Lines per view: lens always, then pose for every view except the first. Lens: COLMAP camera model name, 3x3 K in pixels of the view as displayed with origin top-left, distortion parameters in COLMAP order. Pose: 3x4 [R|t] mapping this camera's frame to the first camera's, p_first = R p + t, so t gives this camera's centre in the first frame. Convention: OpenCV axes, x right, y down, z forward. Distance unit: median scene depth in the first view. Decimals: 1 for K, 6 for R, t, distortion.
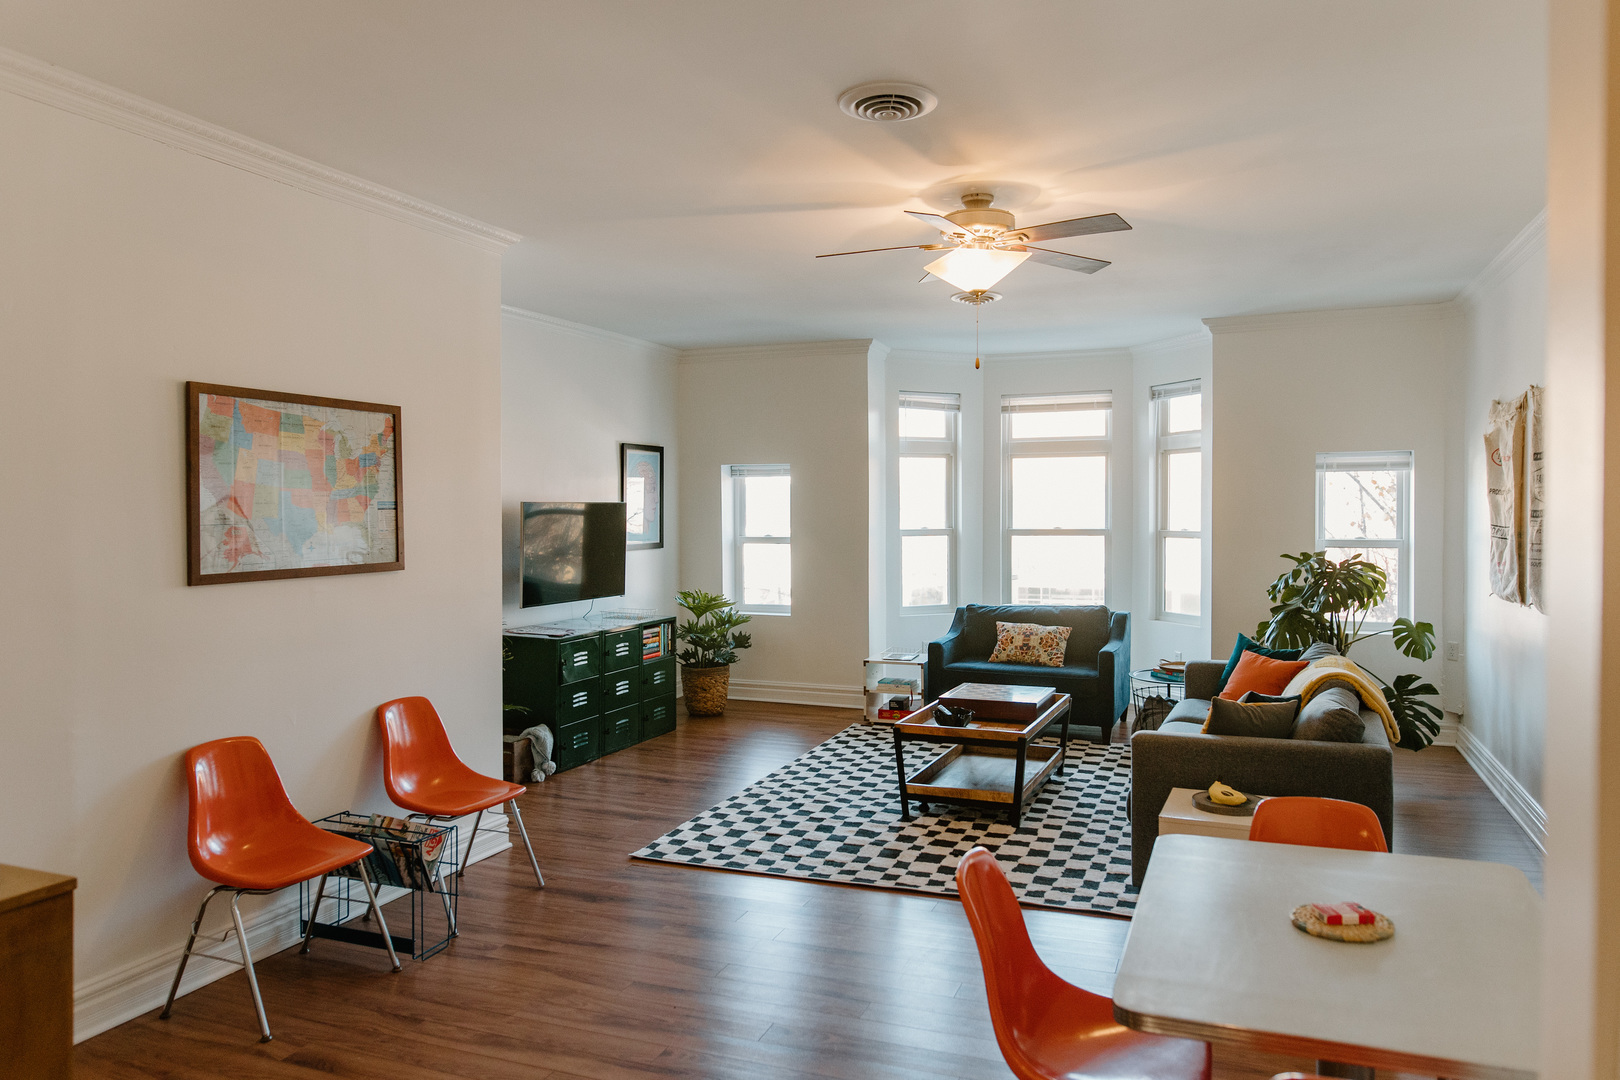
lens RADIAL K [[1105.2, 0, 815.5], [0, 1105.2, 531.0], [0, 0, 1]] dist [0.000782, -0.003060]
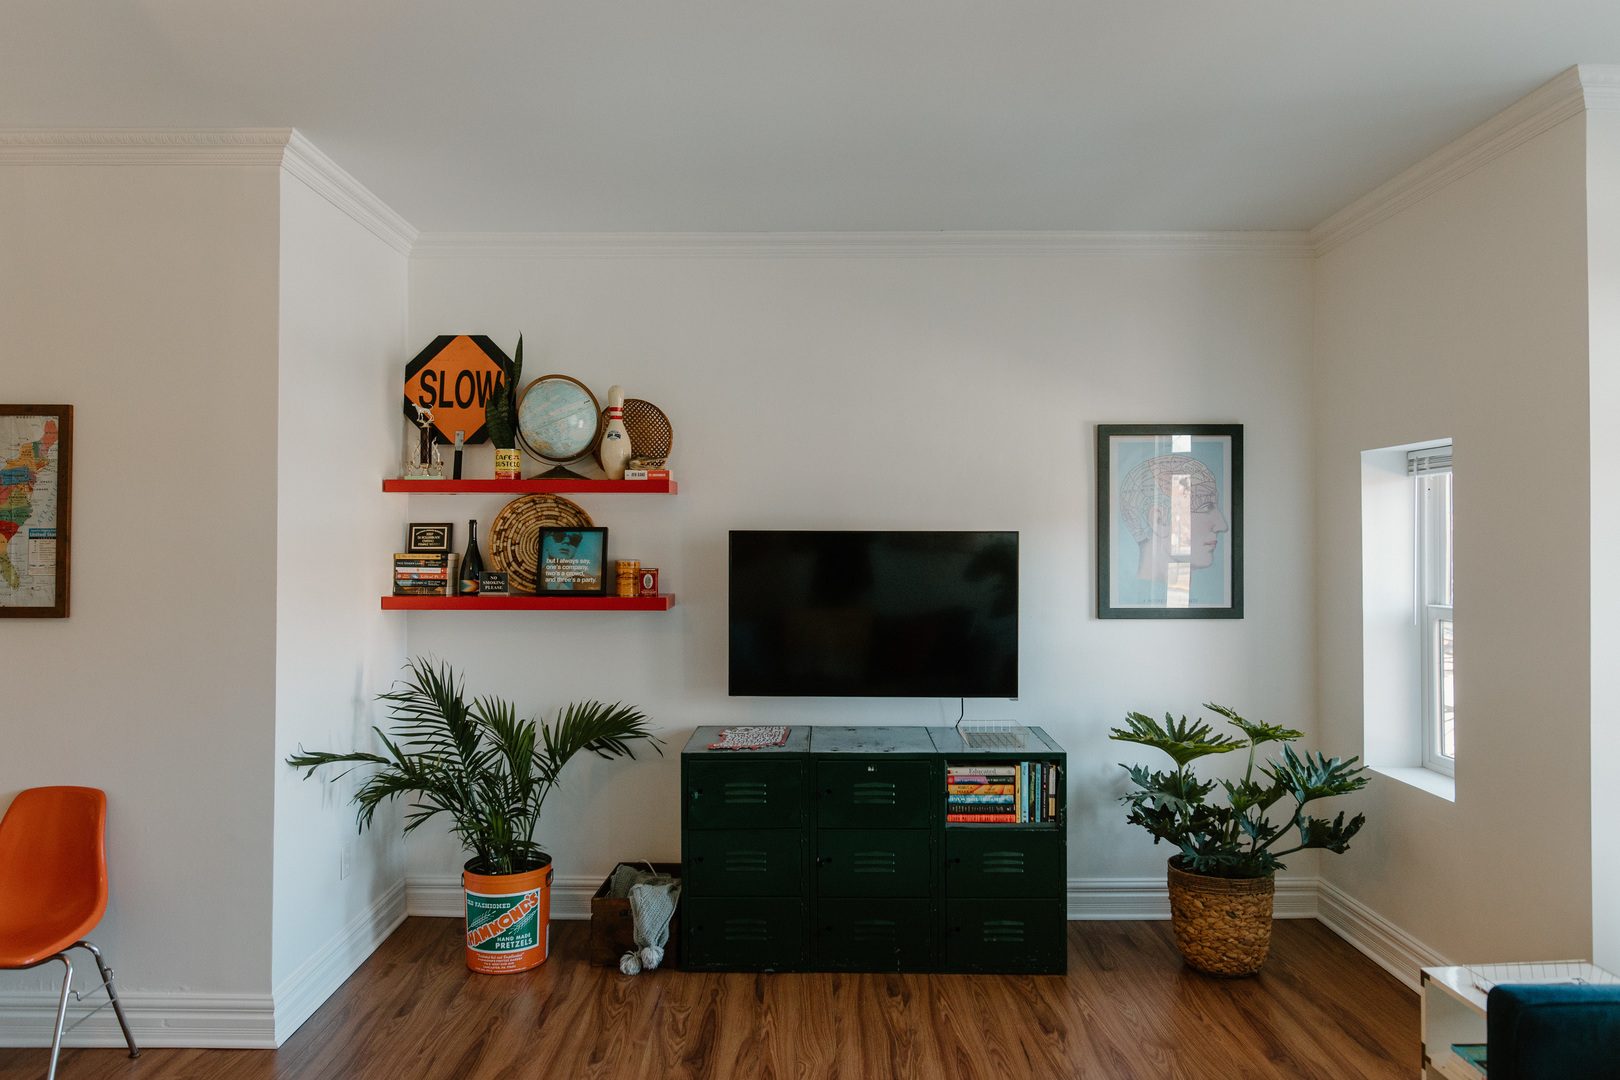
lens RADIAL K [[1137.9, 0, 807.3], [0, 1137.9, 530.5], [0, 0, 1]] dist [-0.004170, -0.001718]
pose [[0.374255, 0.000260, -0.927326, 0.449682], [-0.025208, 0.999633, -0.009894, -0.025013], [0.926983, 0.027079, 0.374124, 0.973121]]
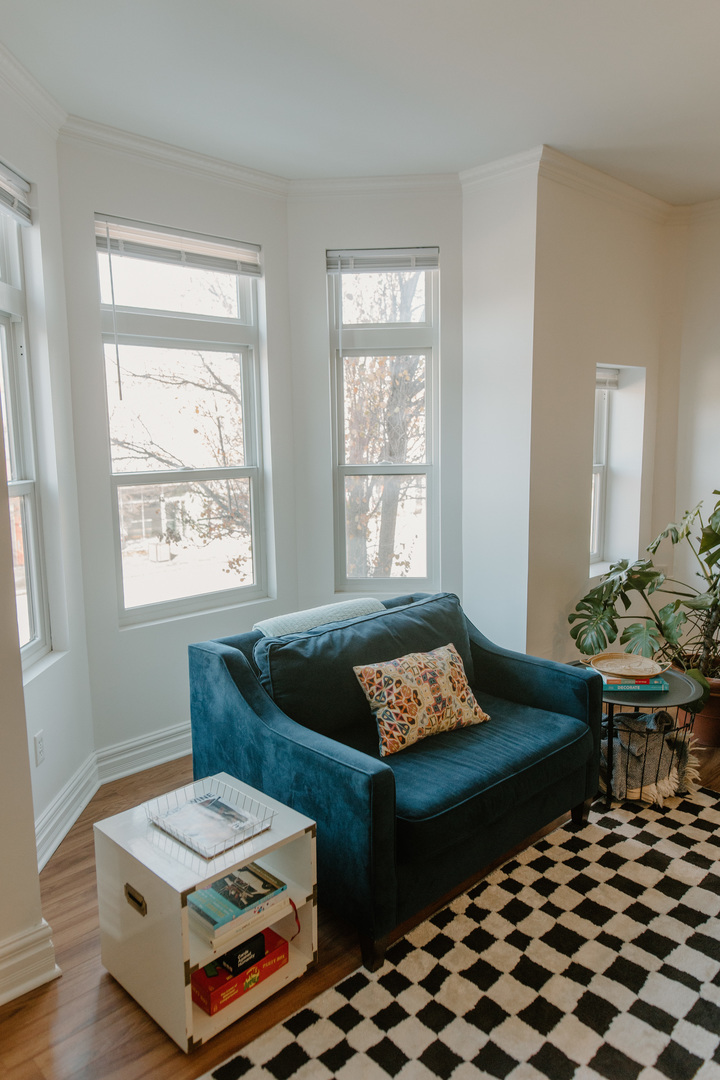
lens RADIAL K [[736.8, 0, 360.3], [0, 736.8, 537.3], [0, 0, 1]] dist [0.000782, -0.003060]
pose [[0.419119, -0.130792, 0.898461, -0.174236], [0.031200, 0.991060, 0.129717, -0.024860], [-0.907395, -0.026335, 0.419453, 1.246719]]
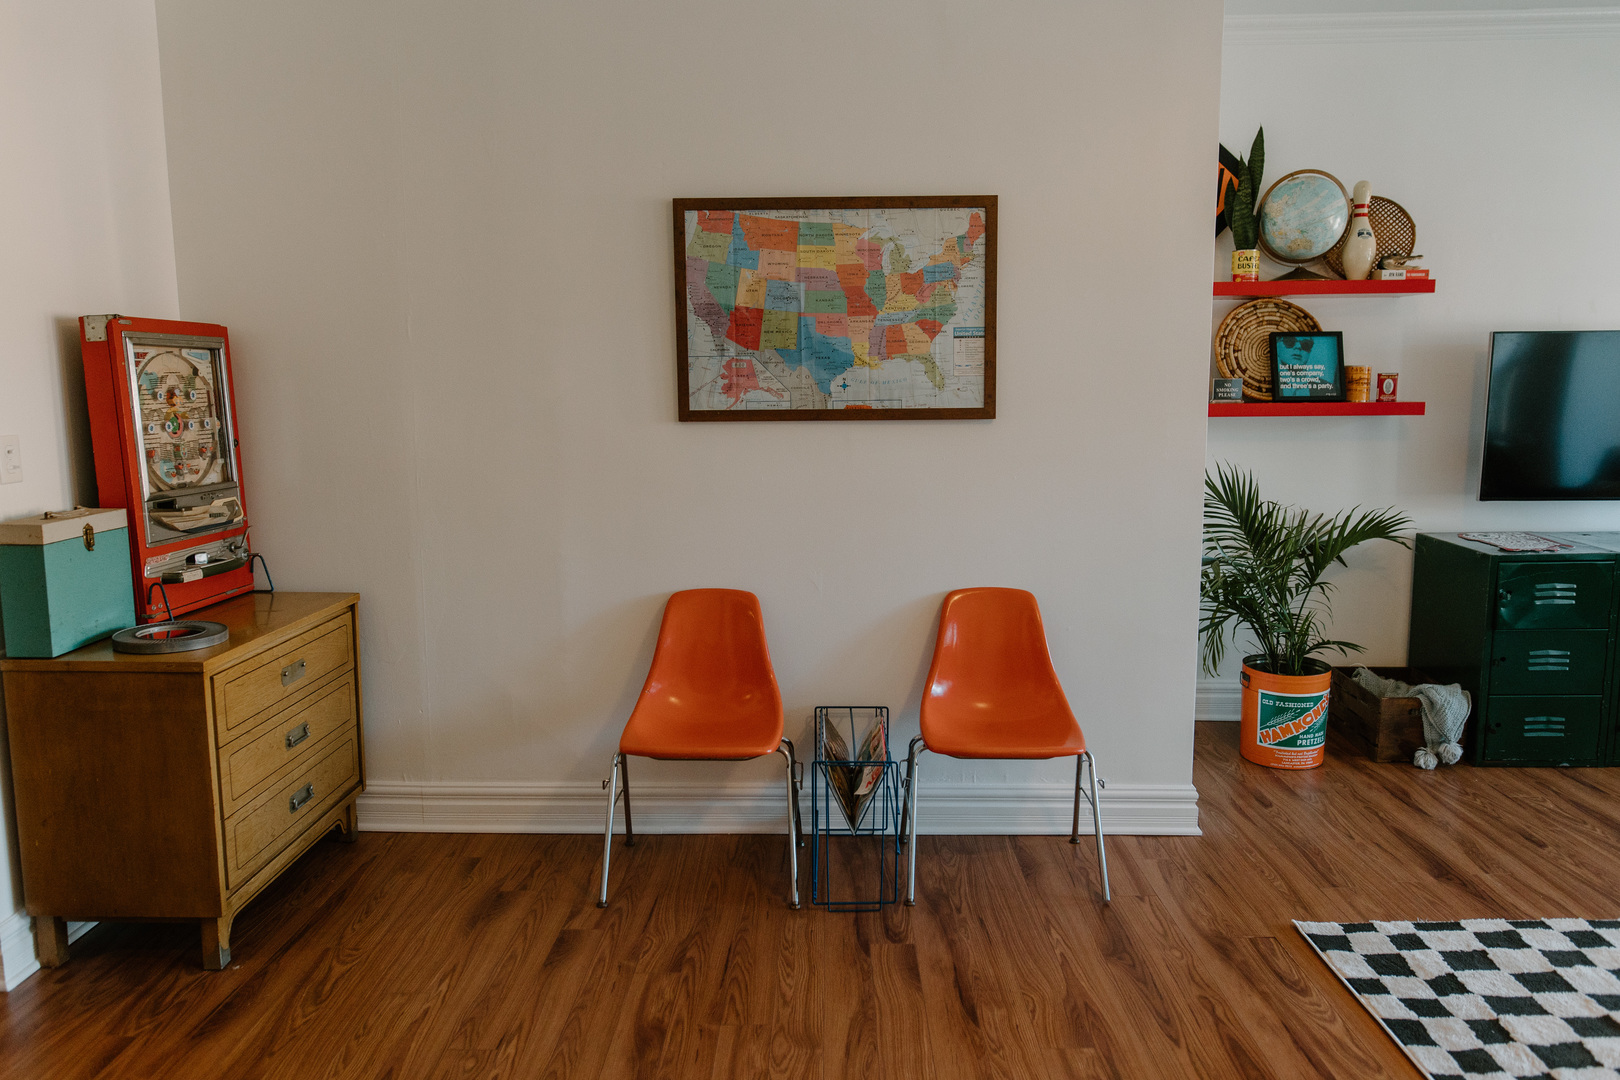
lens RADIAL K [[1111.7, 0, 807.3], [0, 1111.7, 531.9], [0, 0, 1]] dist [-0.004920, 0.001527]
pose [[0.347000, 0.124806, -0.929524, 0.242643], [-0.012352, 0.991628, 0.128534, 0.013013], [0.937784, -0.033120, 0.345637, 0.509609]]
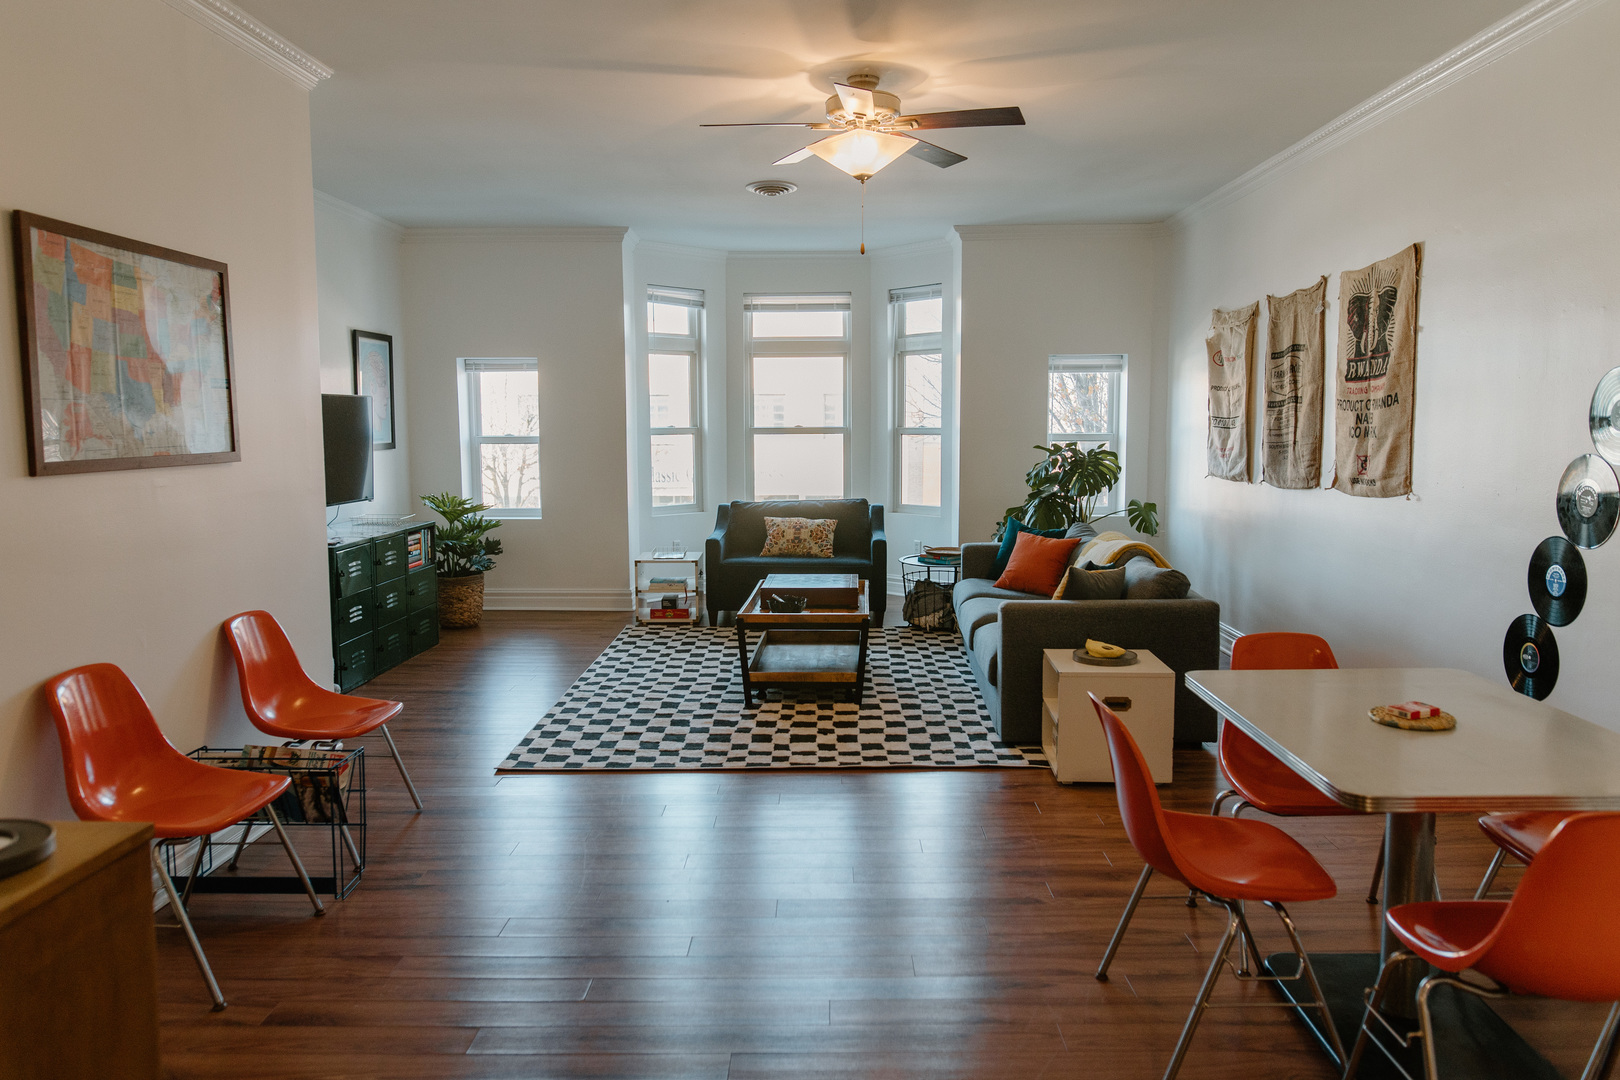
lens RADIAL K [[1105.2, 0, 815.5], [0, 1105.2, 531.0], [0, 0, 1]] dist [0.000782, -0.003060]
pose [[0.936918, -0.034879, 0.347805, -0.211715], [0.007245, 0.996733, 0.080439, 0.019448], [-0.349475, -0.072845, 0.934110, 0.046612]]
